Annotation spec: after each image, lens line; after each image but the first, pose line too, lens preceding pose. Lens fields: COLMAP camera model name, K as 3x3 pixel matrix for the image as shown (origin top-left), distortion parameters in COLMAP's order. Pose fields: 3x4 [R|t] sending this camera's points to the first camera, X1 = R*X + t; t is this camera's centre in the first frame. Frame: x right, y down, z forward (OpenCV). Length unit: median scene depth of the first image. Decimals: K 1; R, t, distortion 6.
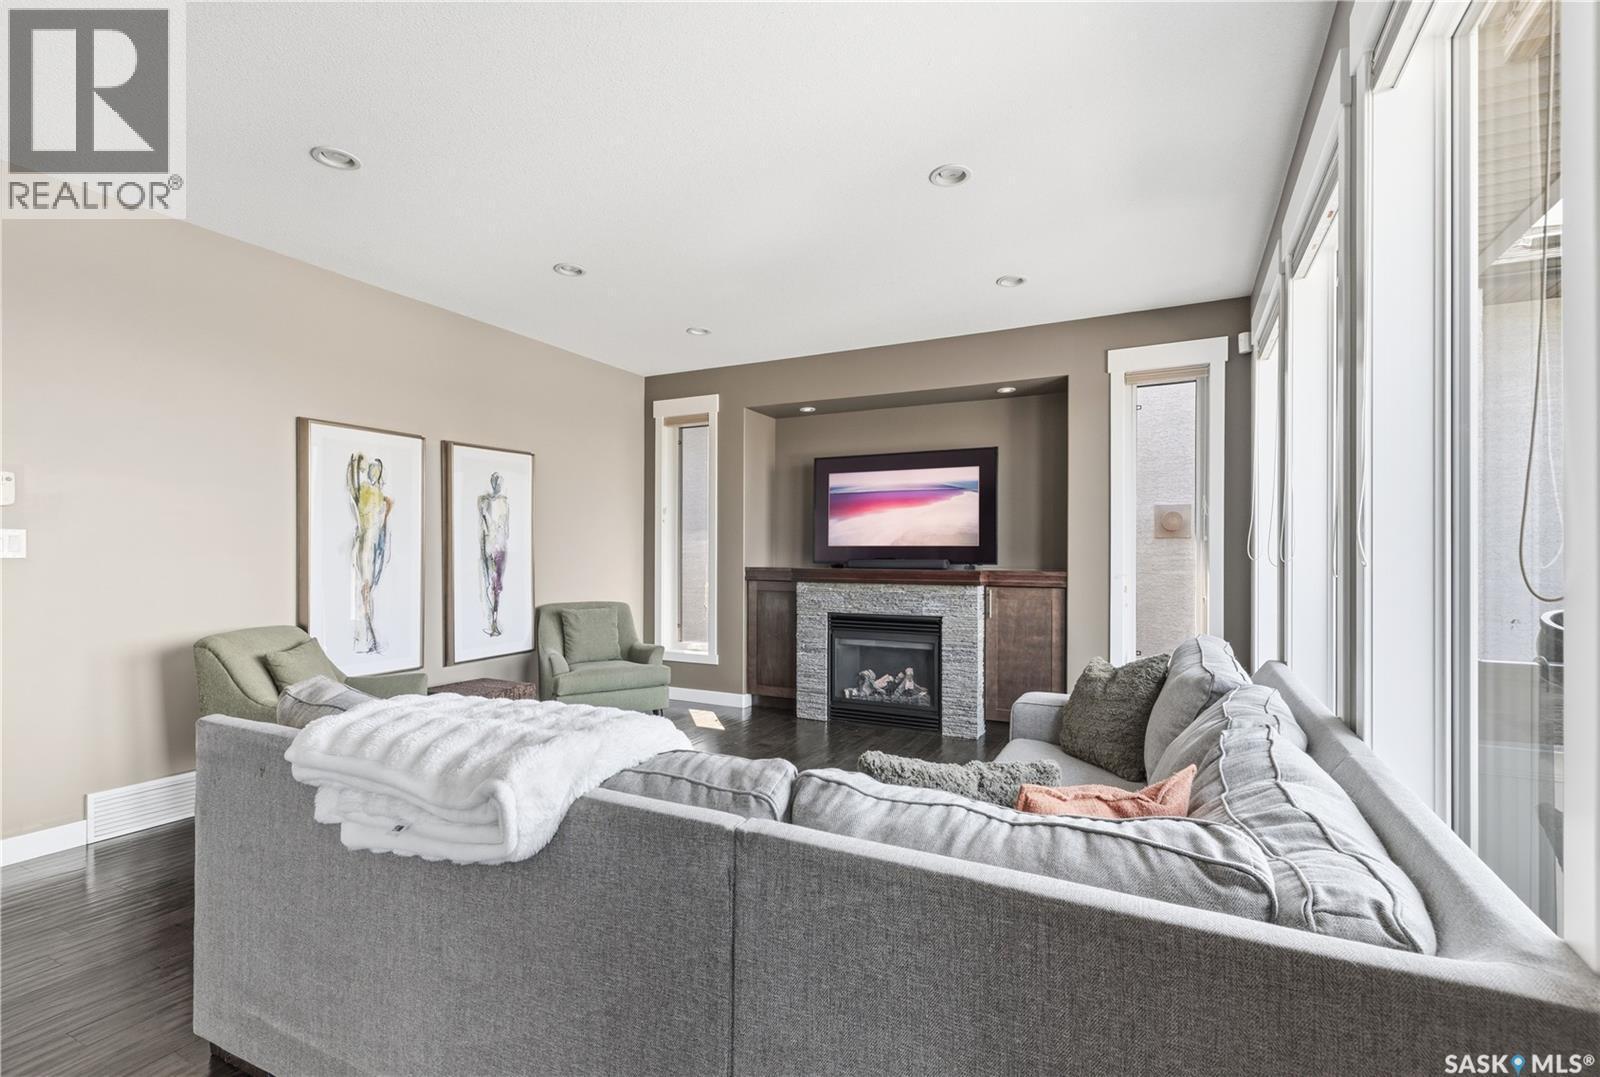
lens RADIAL K [[736.3, 0, 797.2], [0, 736.3, 549.5], [0, 0, 1]] dist [-0.000003, -0.000010]
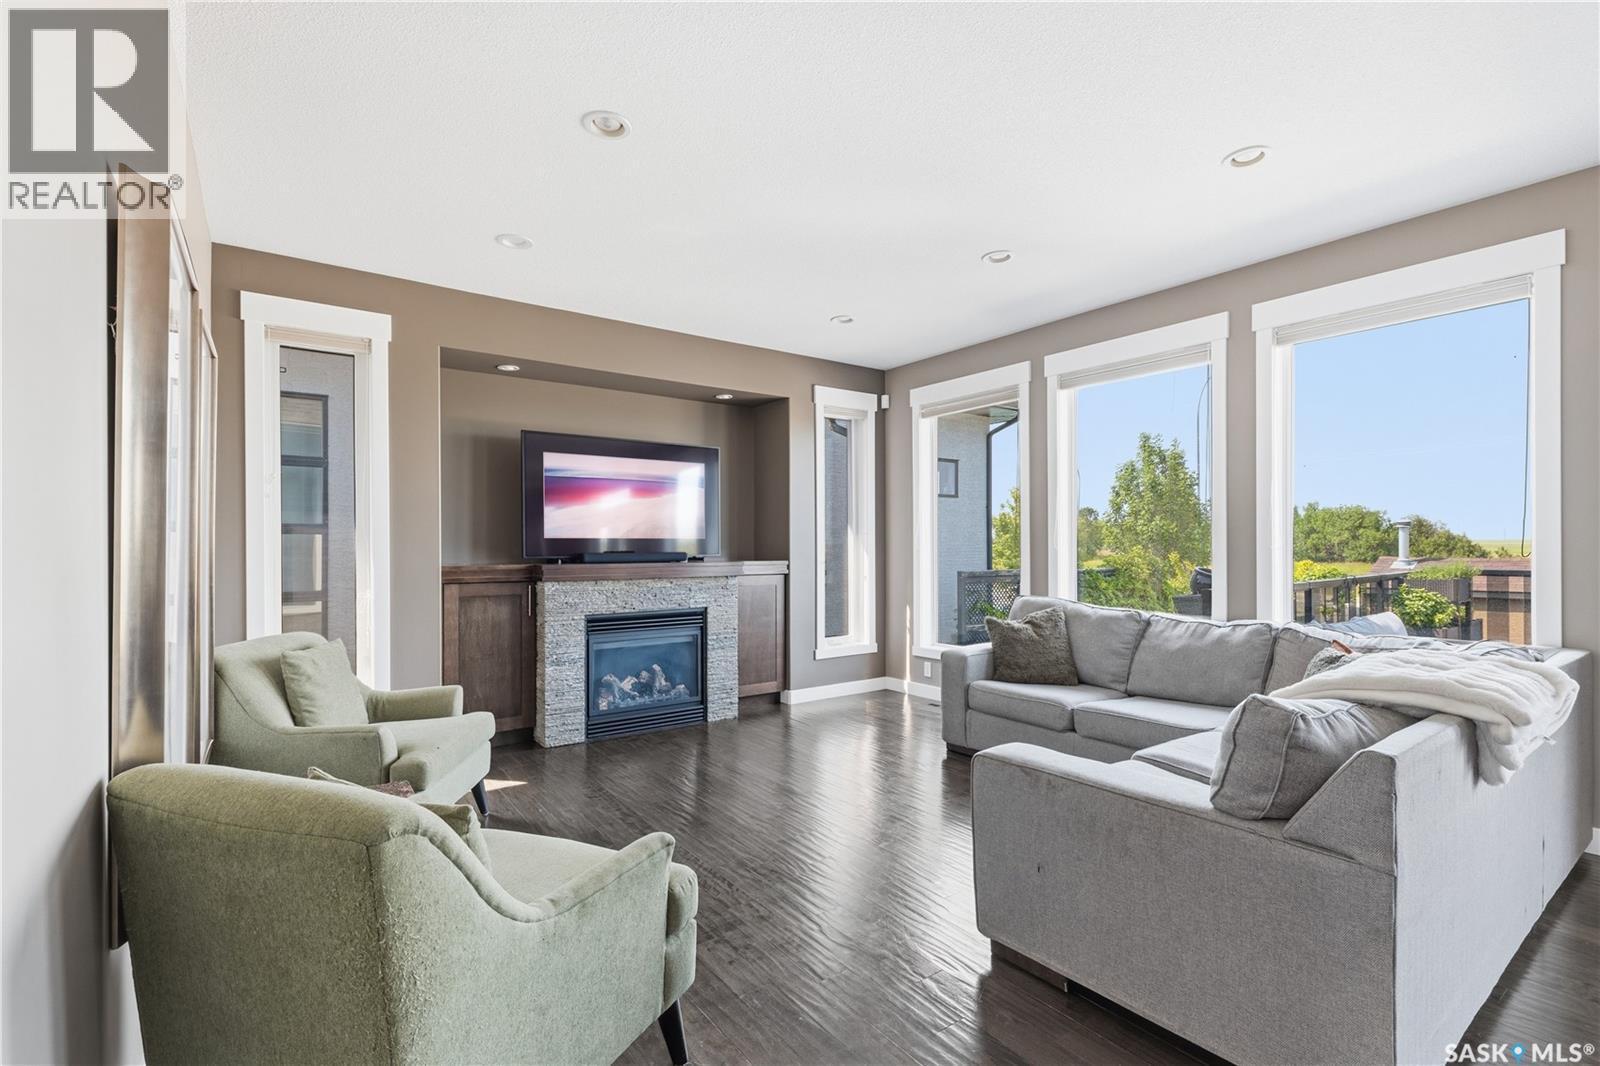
lens RADIAL K [[730.5, 0, 800.3], [0, 730.5, 536.2], [0, 0, 1]] dist [0.008563, -0.001933]
pose [[0.445631, 0.002871, 0.895212, -0.612412], [-0.005406, 0.999985, -0.000516, -0.008139], [-0.895200, -0.004610, 0.445640, 0.392919]]
